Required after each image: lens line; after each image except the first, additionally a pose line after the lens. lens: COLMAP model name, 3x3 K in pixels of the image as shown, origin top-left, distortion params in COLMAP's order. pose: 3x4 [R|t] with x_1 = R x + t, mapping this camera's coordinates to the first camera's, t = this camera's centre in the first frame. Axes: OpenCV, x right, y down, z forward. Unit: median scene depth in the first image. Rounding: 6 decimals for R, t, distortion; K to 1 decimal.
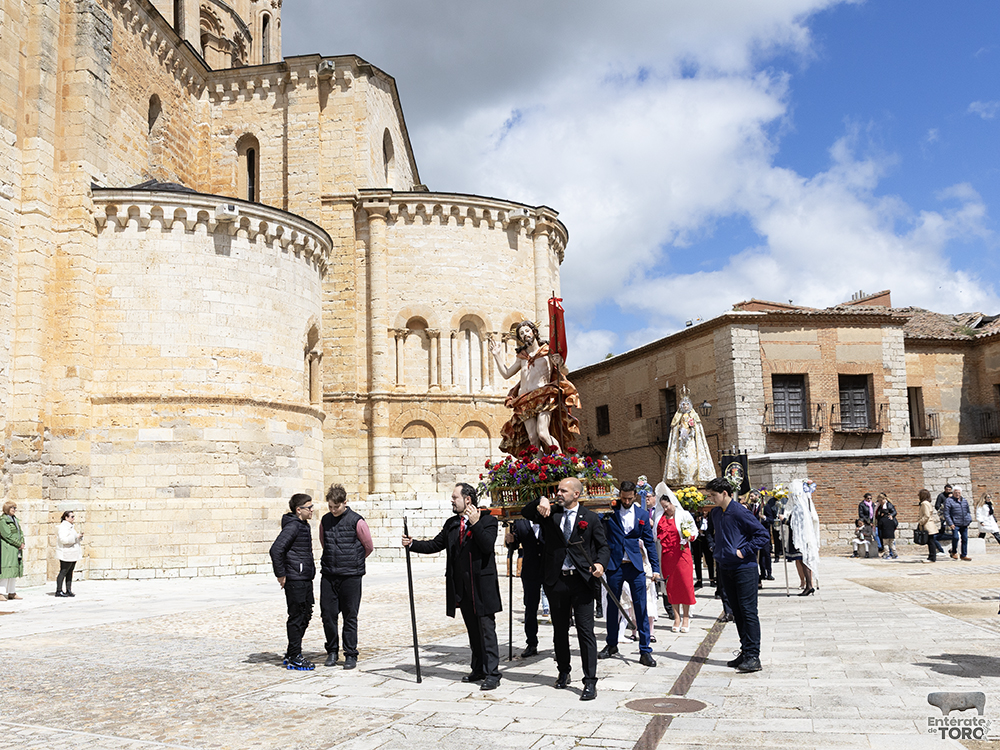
lens RADIAL K [[875.1, 0, 500.0], [0, 875.1, 375.0], [0, 0, 1]] dist [0.013188, 0.003481]
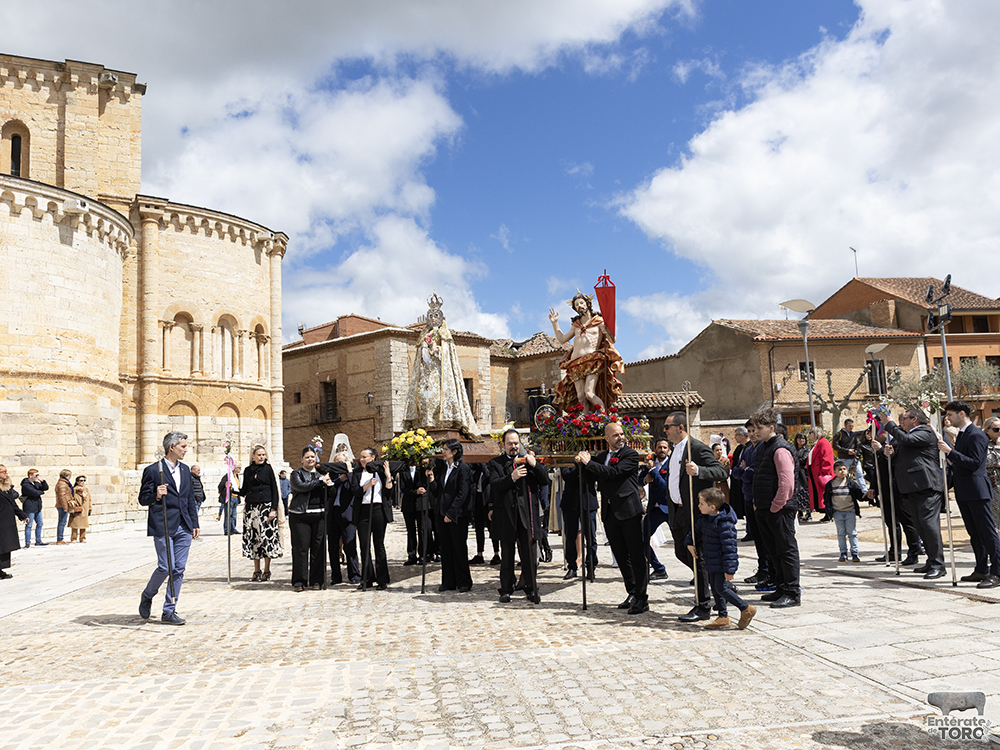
lens RADIAL K [[736.2, 0, 500.0], [0, 736.2, 375.0], [0, 0, 1]] dist [0.005982, -0.000660]
pose [[0.831393, 0.052009, 0.553246, -0.282509], [-0.055747, 0.998394, -0.010081, 0.003842], [-0.552881, -0.022461, 0.832957, -0.055503]]
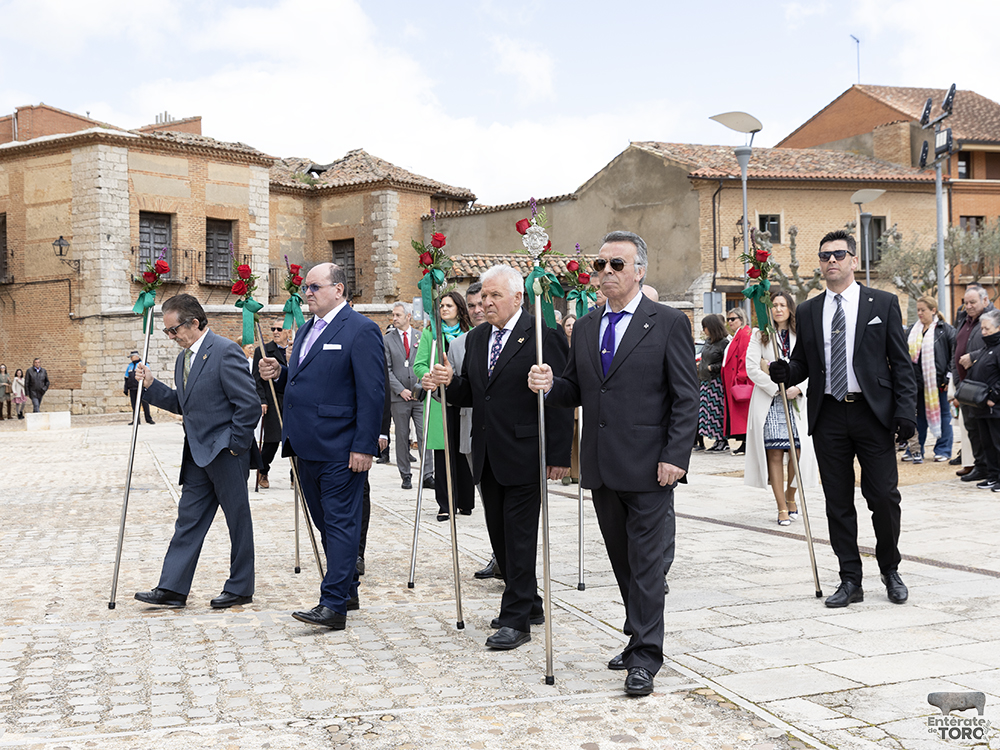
lens RADIAL K [[1196.5, 0, 437.6], [0, 1196.5, 374.2], [0, 0, 1]] dist [-0.008553, 0.013959]
pose [[0.763033, 0.000544, 0.646359, -0.267628], [-0.092355, 0.989831, 0.108194, 0.004776], [-0.639727, -0.142250, 0.755324, -0.081646]]
